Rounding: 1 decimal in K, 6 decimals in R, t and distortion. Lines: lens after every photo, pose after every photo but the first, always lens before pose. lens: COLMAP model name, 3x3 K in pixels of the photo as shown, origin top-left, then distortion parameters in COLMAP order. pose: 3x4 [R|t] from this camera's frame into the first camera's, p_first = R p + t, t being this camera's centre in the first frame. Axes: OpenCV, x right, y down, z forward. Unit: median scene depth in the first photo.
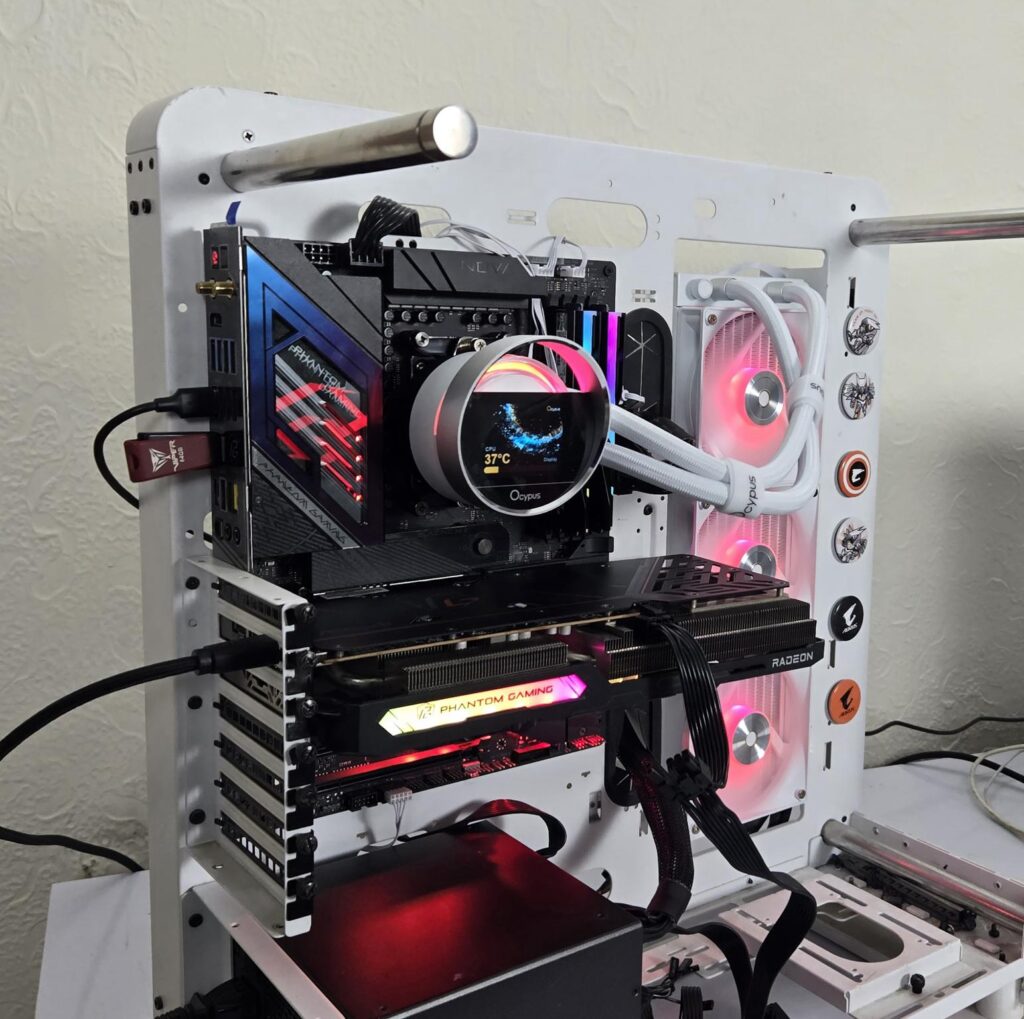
lens RADIAL K [[1182.0, 0, 638.3], [0, 1182.0, 478.5], [0, 0, 1]] dist [0.024788, 0.000000]
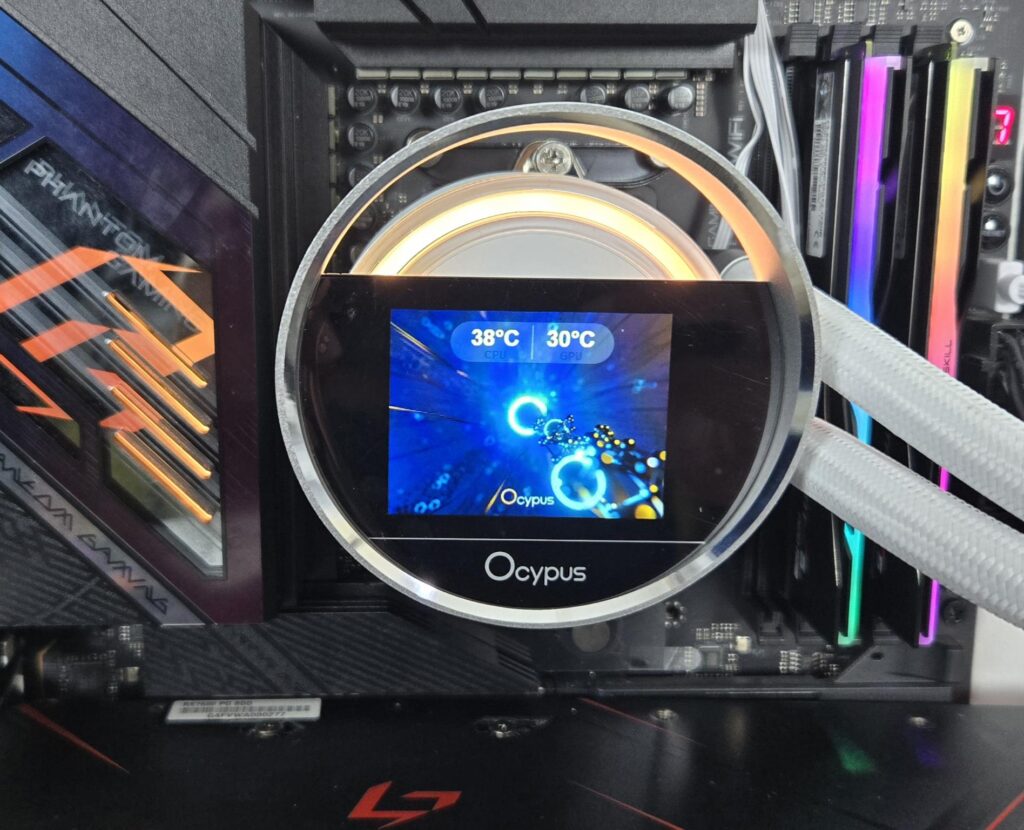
lens RADIAL K [[1213.6, 0, 435.2], [0, 1213.6, 389.4], [0, 0, 1]] dist [0.035842, 0.000000]
pose [[0.789782, 0.075564, -0.608715, 0.097467], [-0.059969, 0.997141, 0.045974, -0.054210], [0.610449, 0.000195, 0.792056, 0.689414]]
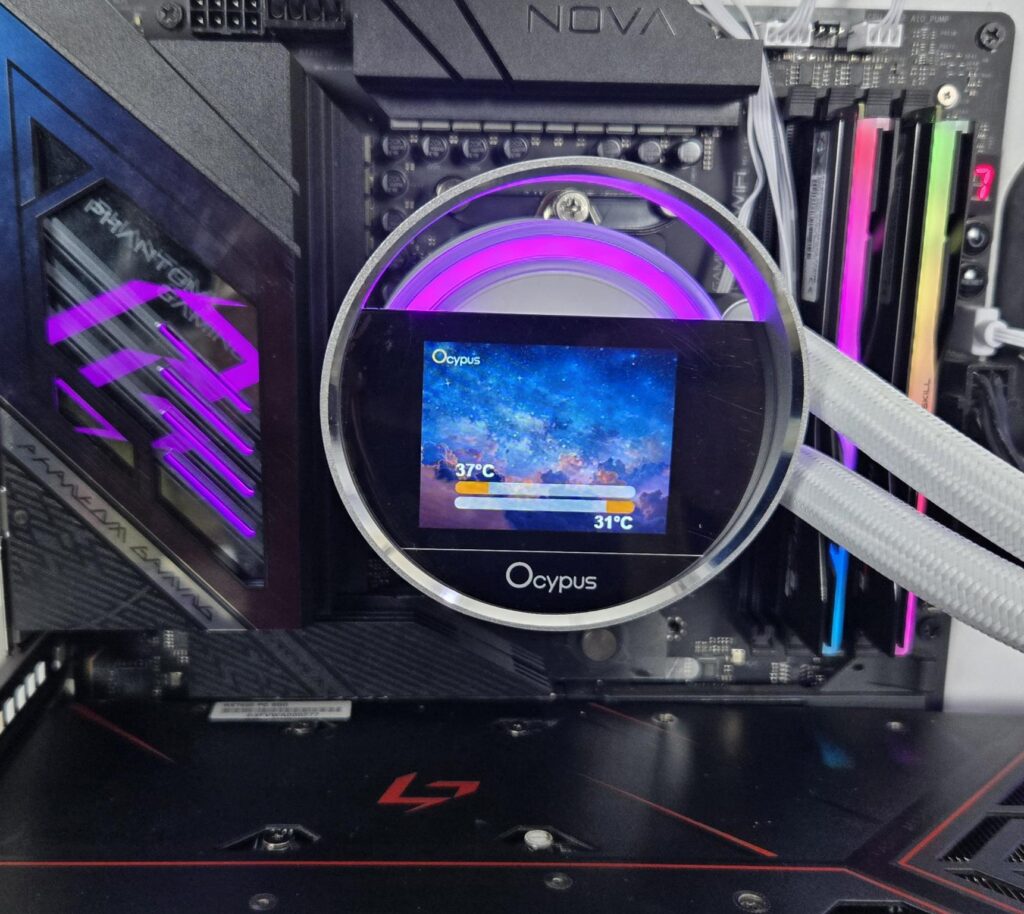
lens RADIAL K [[1180.8, 0, 476.3], [0, 1180.8, 459.4], [0, 0, 1]] dist [0.035175, 0.000000]
pose [[0.802287, 0.100689, -0.588385, 0.110984], [-0.074131, 0.994847, 0.069165, -0.050247], [0.592317, -0.011873, 0.805617, 0.665139]]
